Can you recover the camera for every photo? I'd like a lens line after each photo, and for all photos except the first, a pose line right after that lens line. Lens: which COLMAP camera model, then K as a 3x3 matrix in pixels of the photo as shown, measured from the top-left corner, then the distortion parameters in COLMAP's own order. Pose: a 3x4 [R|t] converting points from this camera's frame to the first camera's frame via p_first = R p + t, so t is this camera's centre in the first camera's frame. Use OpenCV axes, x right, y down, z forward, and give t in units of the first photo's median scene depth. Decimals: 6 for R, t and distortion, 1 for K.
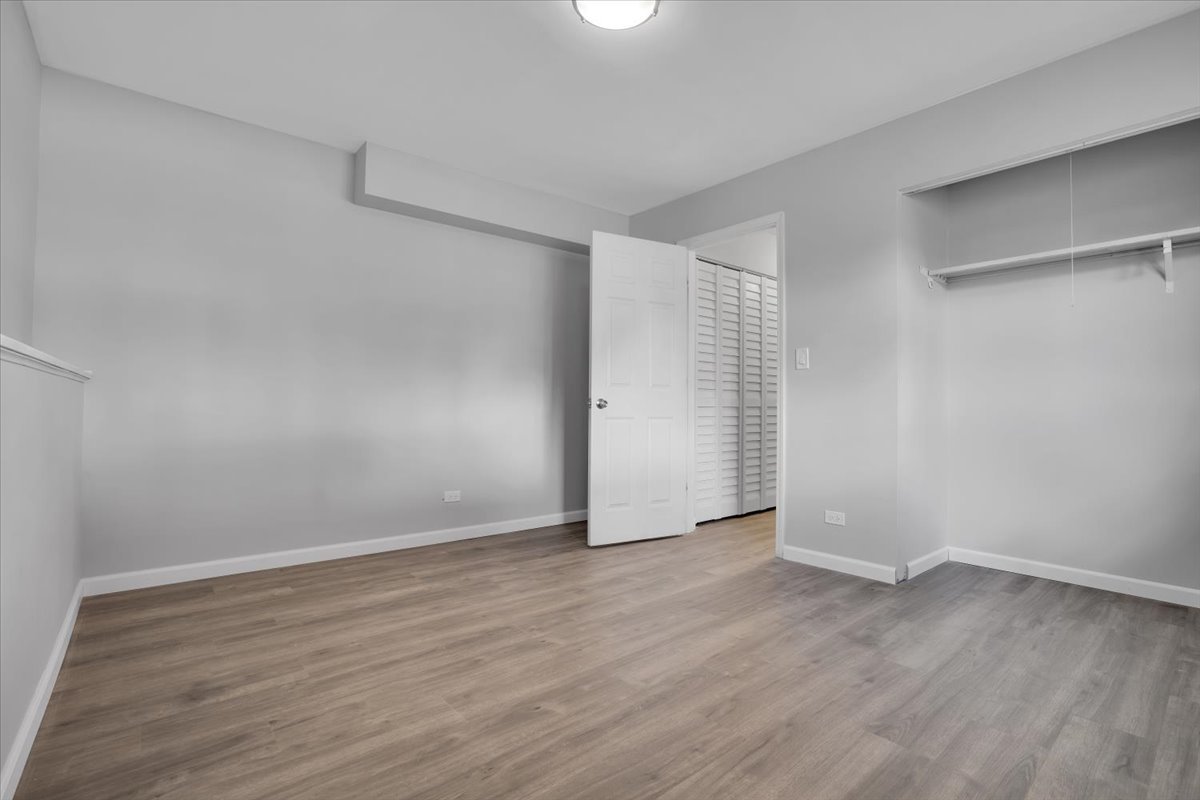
lens RADIAL K [[551.4, 0, 603.4], [0, 551.4, 397.3], [0, 0, 1]] dist [-0.057802, 0.020355]
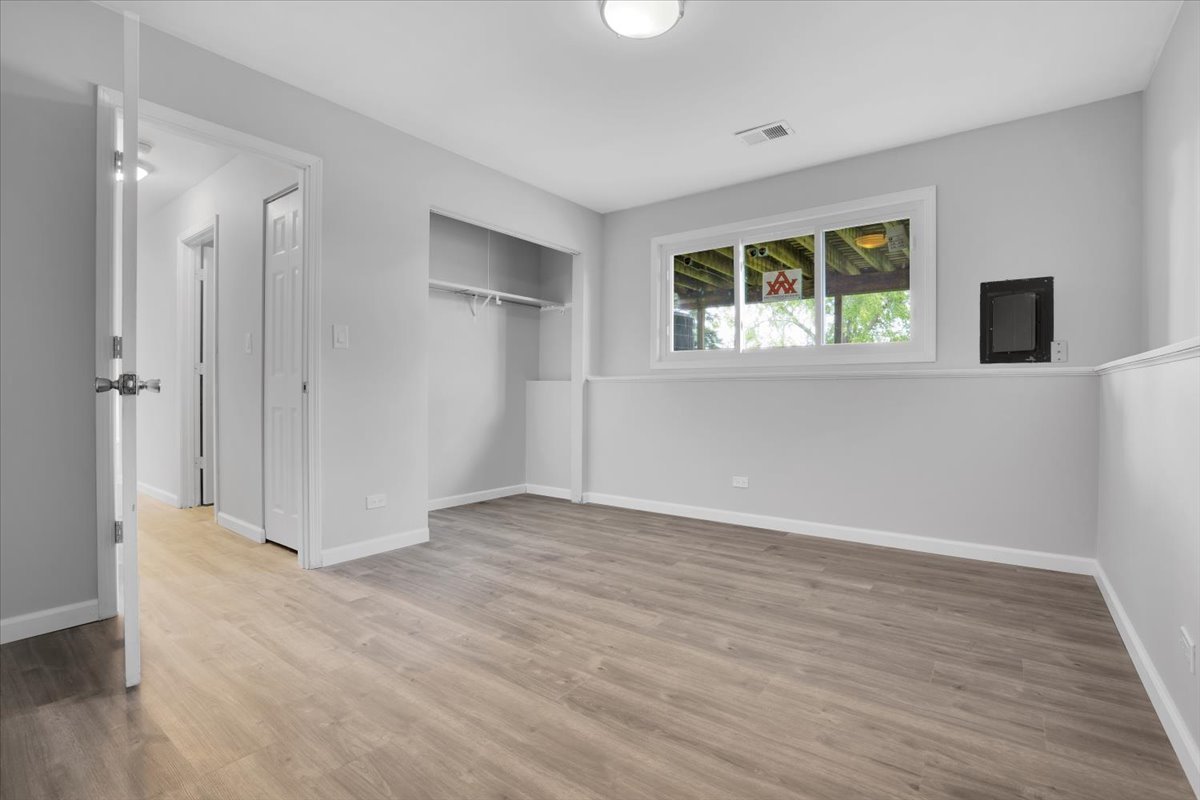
lens RADIAL K [[555.1, 0, 603.6], [0, 555.1, 397.9], [0, 0, 1]] dist [-0.066724, 0.027526]
pose [[-0.227719, -0.016700, 0.973584, -1.093821], [-0.022393, 0.999678, 0.011910, 0.018487], [-0.973469, -0.019089, -0.228020, 1.403486]]
